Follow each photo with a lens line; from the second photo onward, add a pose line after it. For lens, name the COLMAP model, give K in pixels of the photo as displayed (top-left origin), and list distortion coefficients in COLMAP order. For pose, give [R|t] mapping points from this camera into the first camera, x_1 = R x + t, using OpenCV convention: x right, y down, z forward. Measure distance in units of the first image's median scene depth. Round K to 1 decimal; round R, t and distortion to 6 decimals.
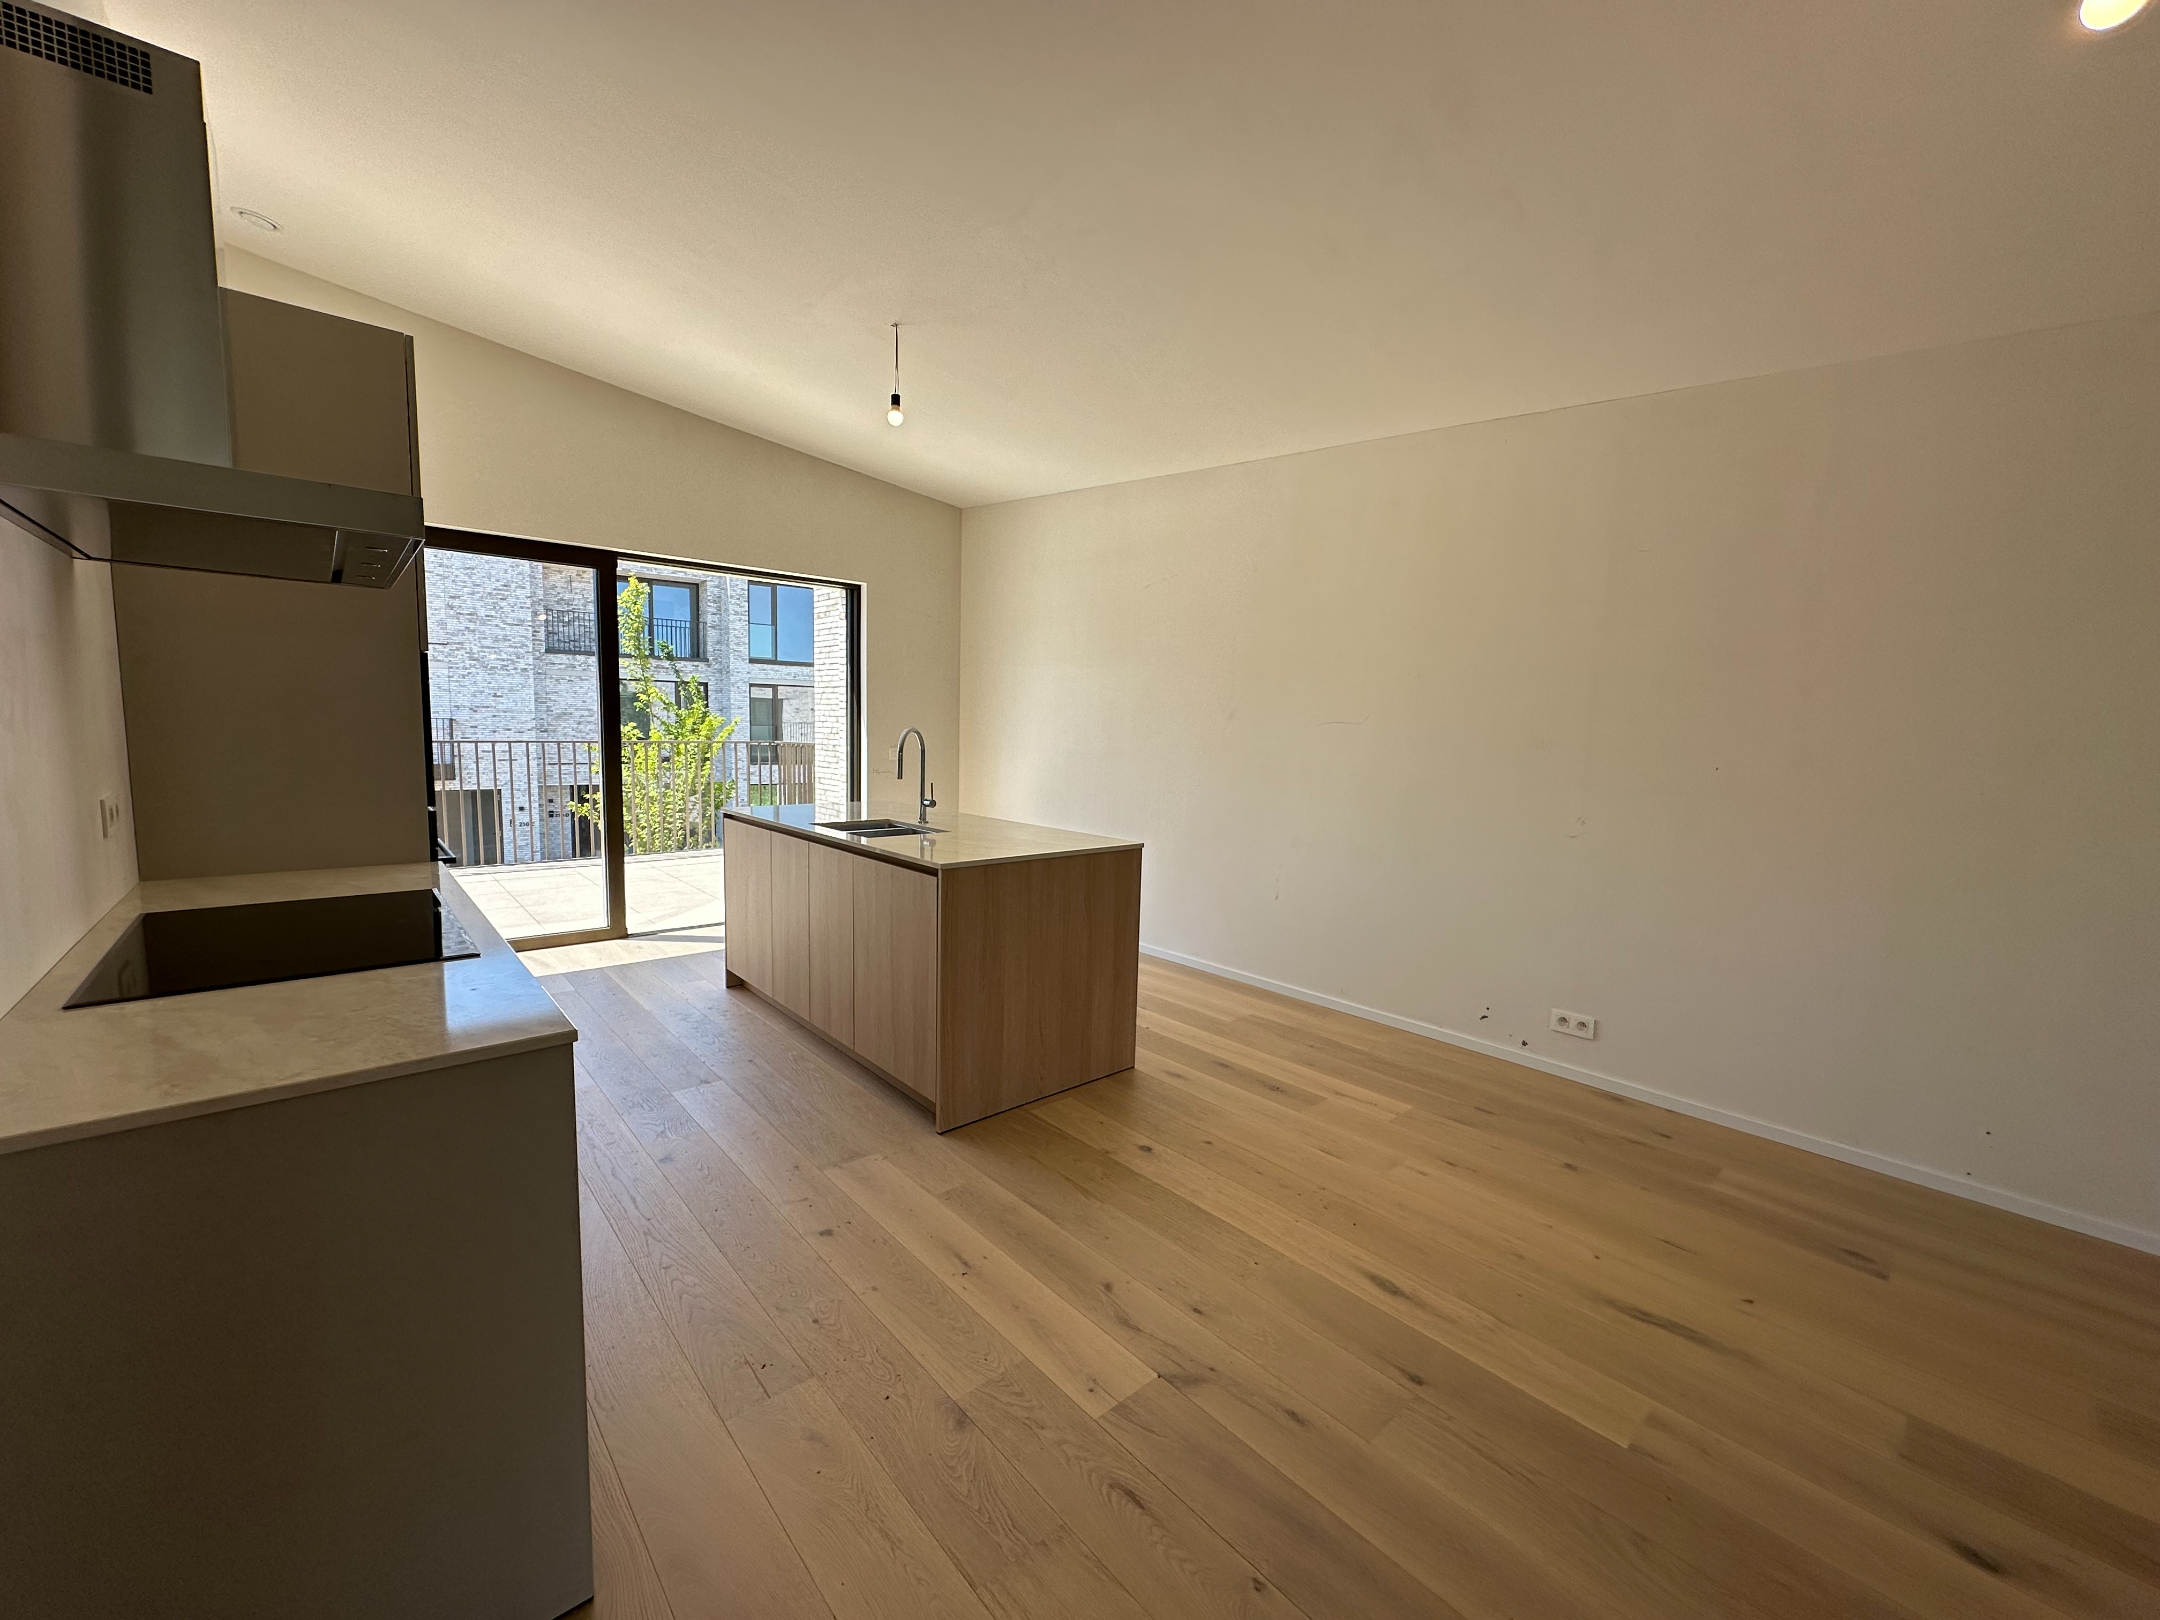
lens RADIAL K [[864.3, 0, 1080.6], [0, 864.3, 816.7], [0, 0, 1]] dist [-0.006922, 0.001365]
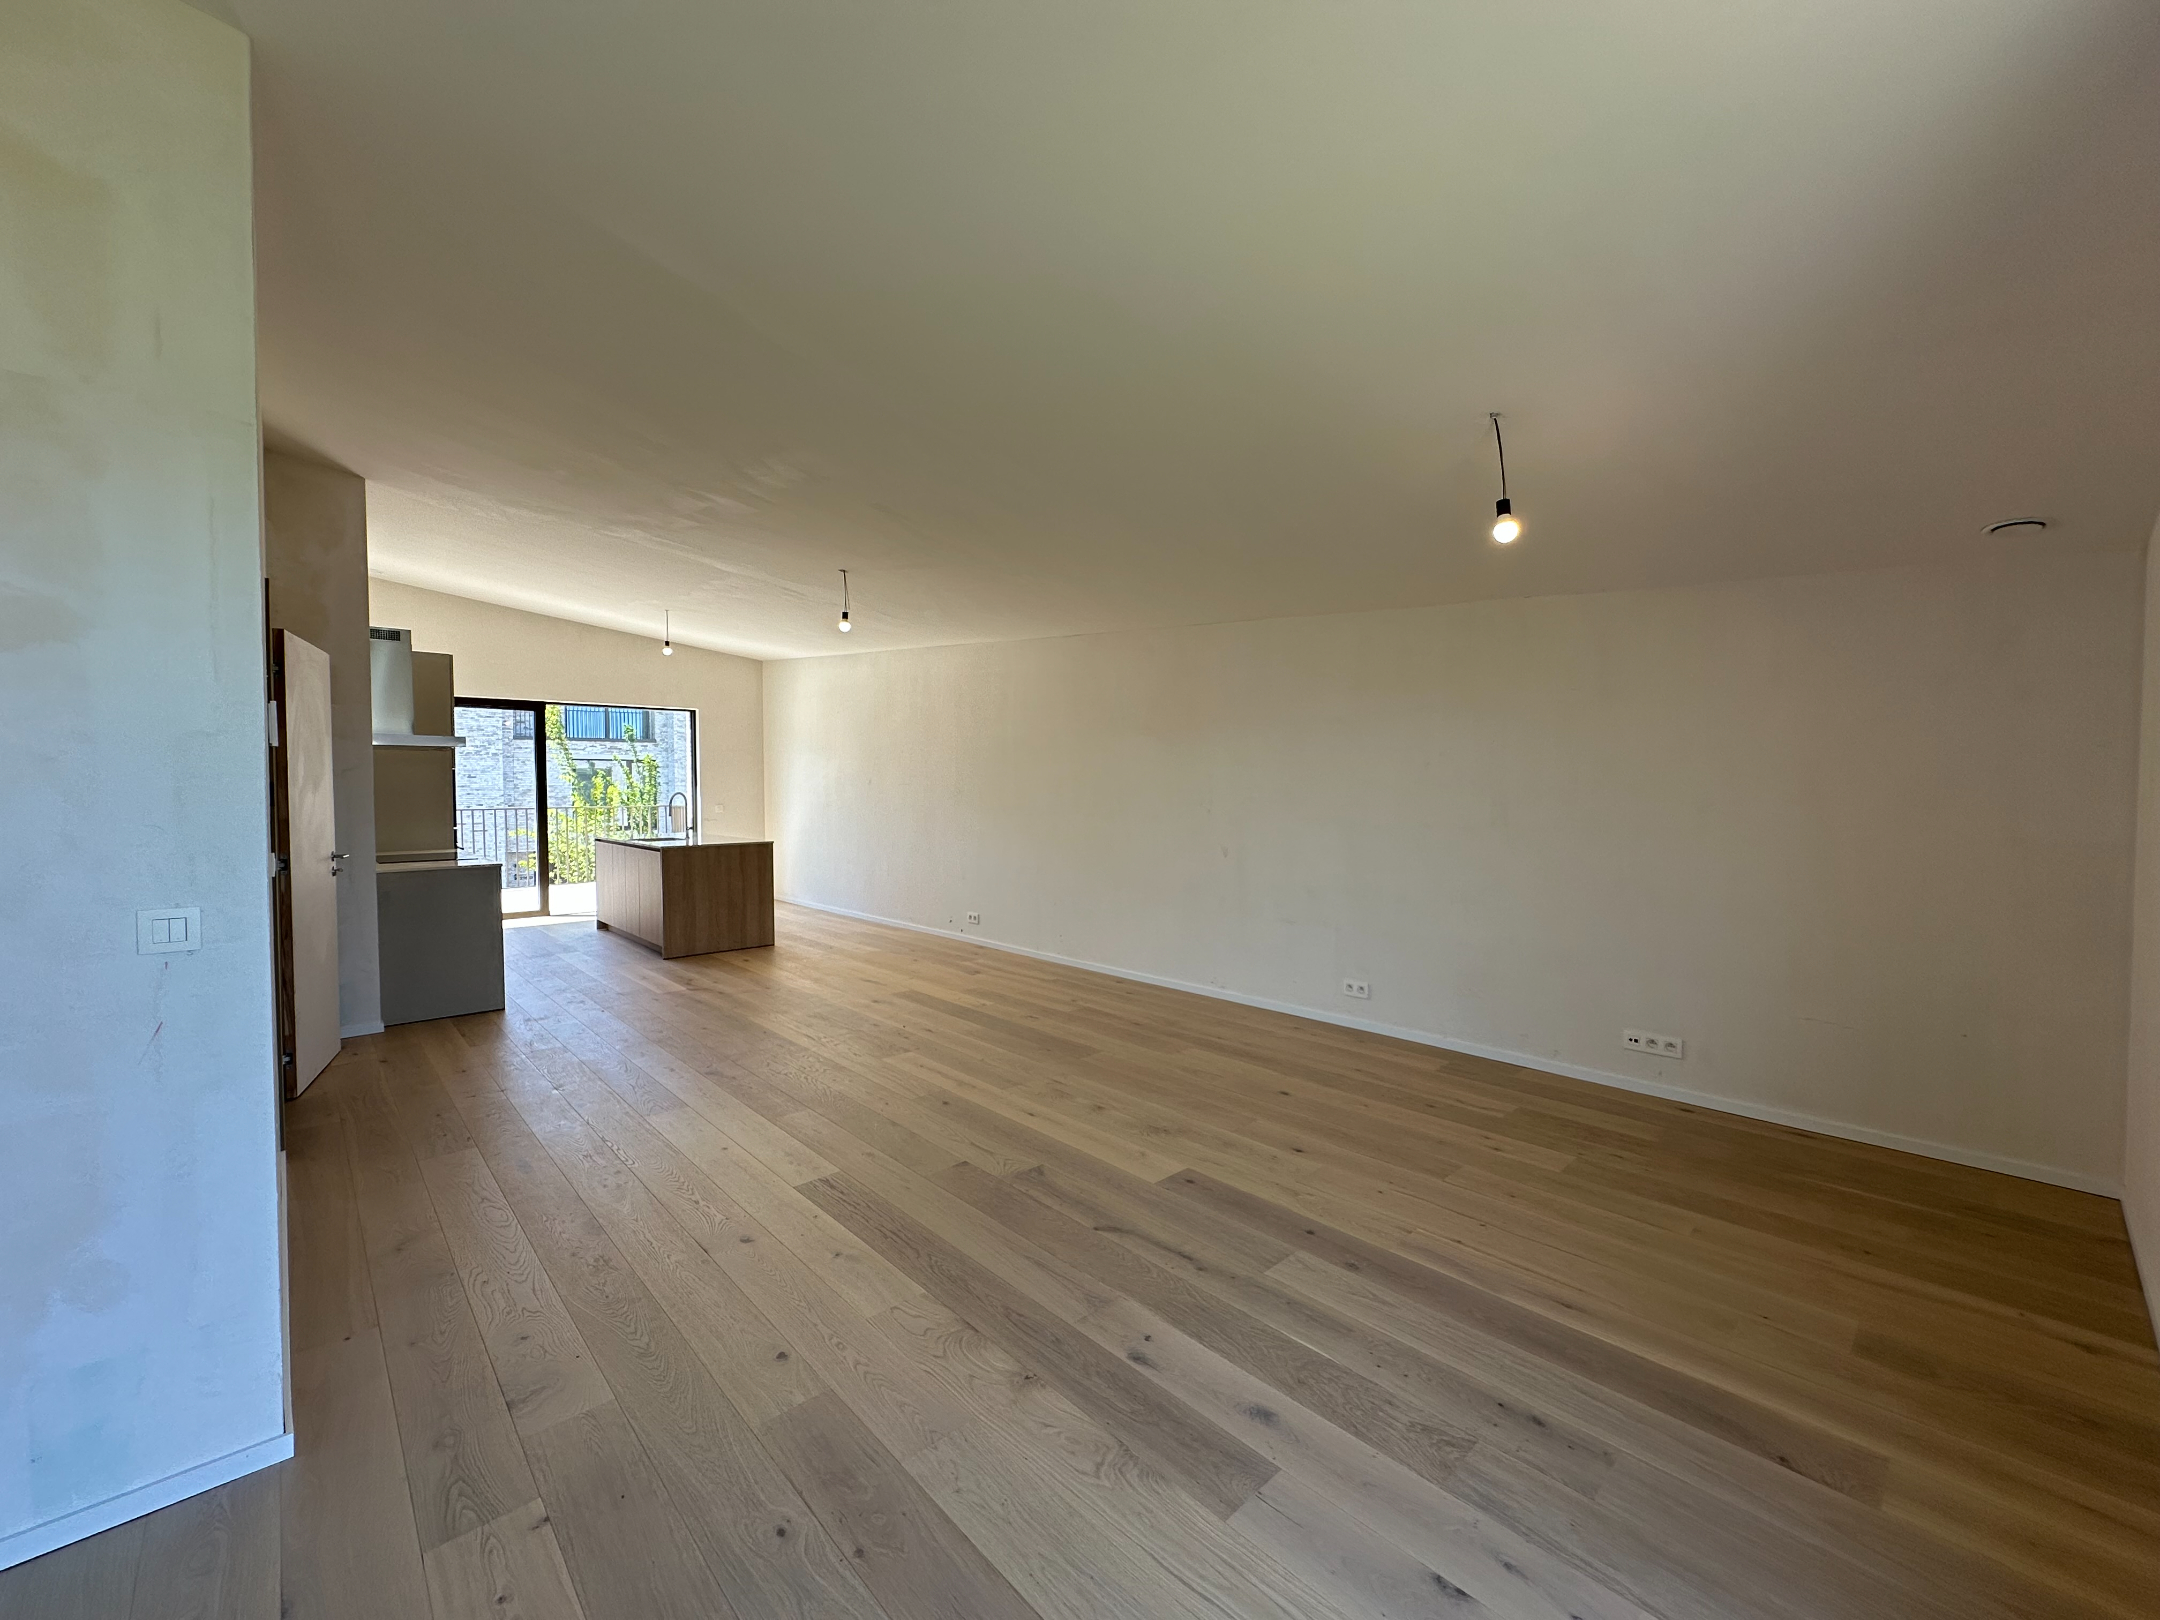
lens RADIAL K [[864.3, 0, 1082.1], [0, 864.3, 816.6], [0, 0, 1]] dist [-0.006922, 0.001365]
pose [[0.999211, -0.029278, 0.026819, 0.583464], [0.031097, 0.997052, -0.070149, 0.107093], [-0.024686, 0.070928, 0.997176, -0.897817]]
